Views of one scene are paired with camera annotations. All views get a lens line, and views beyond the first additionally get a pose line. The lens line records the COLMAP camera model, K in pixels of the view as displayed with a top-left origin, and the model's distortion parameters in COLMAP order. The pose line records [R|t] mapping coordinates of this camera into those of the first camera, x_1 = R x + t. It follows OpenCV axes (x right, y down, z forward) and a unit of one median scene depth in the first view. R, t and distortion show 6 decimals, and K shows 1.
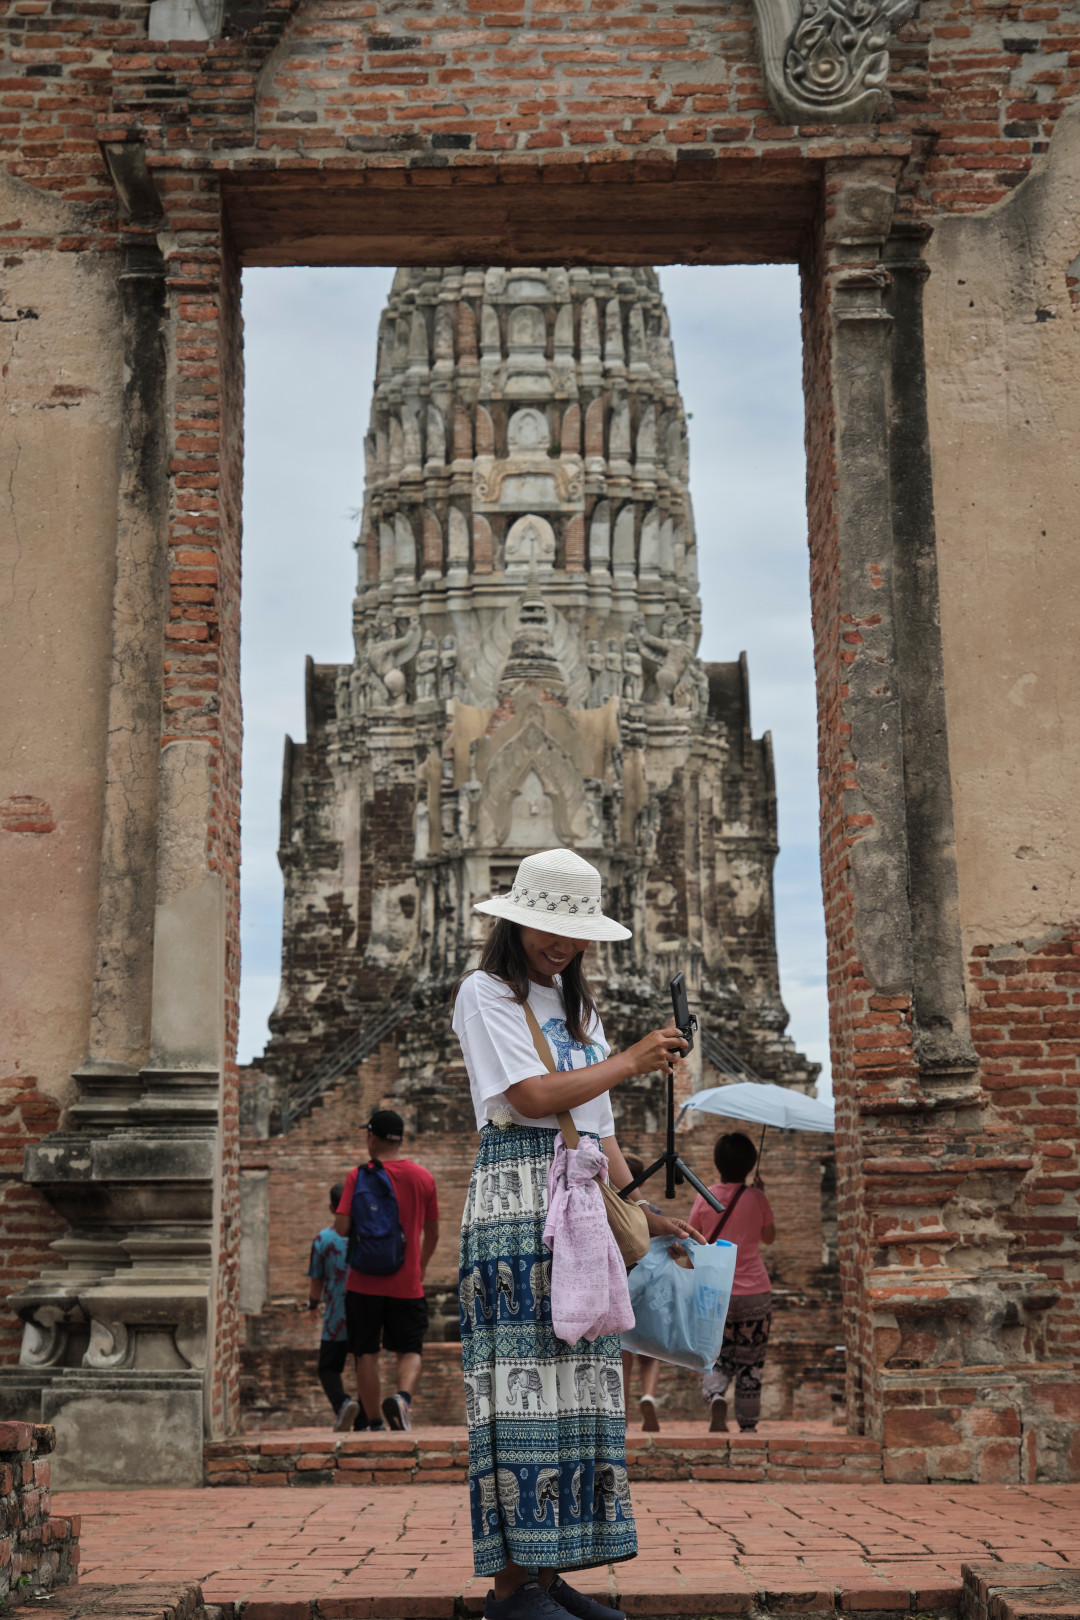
lens RADIAL K [[3380.7, 0, 493.7], [0, 3380.7, 885.3], [0, 0, 1]] dist [0.774647, 0.000000]
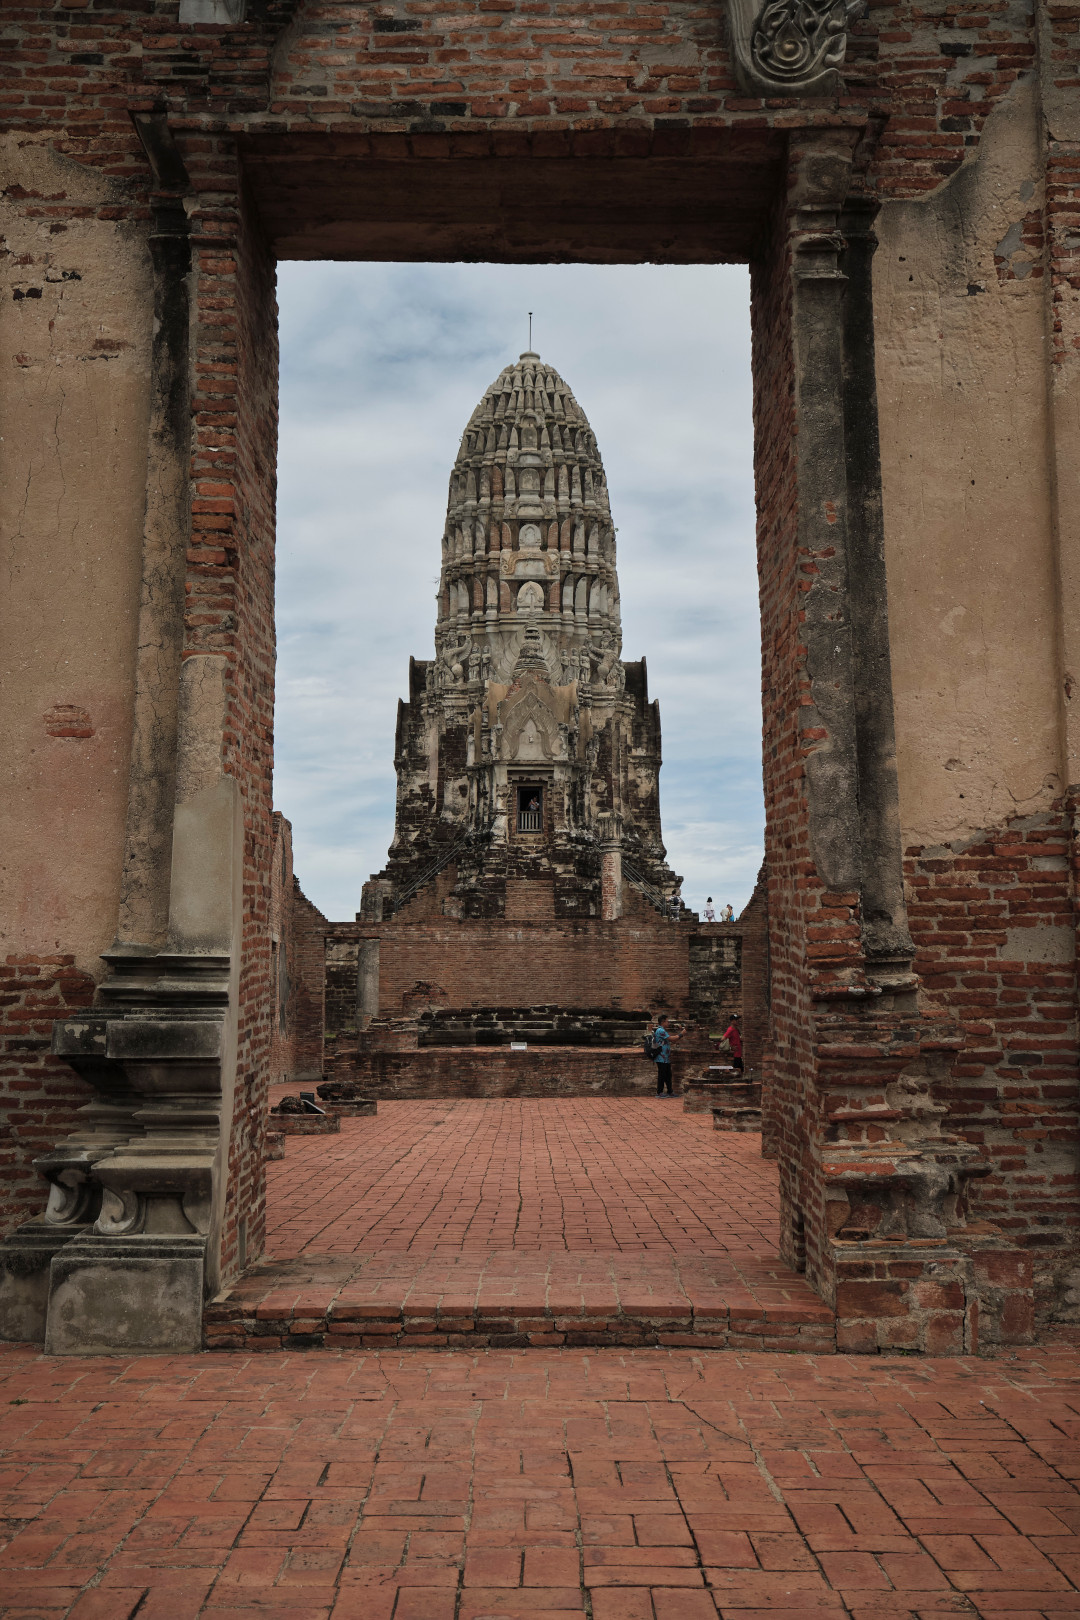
lens RADIAL K [[1725.1, 0, 538.6], [0, 1725.1, 799.3], [0, 0, 1]] dist [-0.003594, 0.000000]
pose [[0.999825, 0.010033, 0.015799, 0.009437], [-0.010213, 0.999883, 0.011348, -0.003242], [-0.015683, -0.011507, 0.999811, 0.444113]]
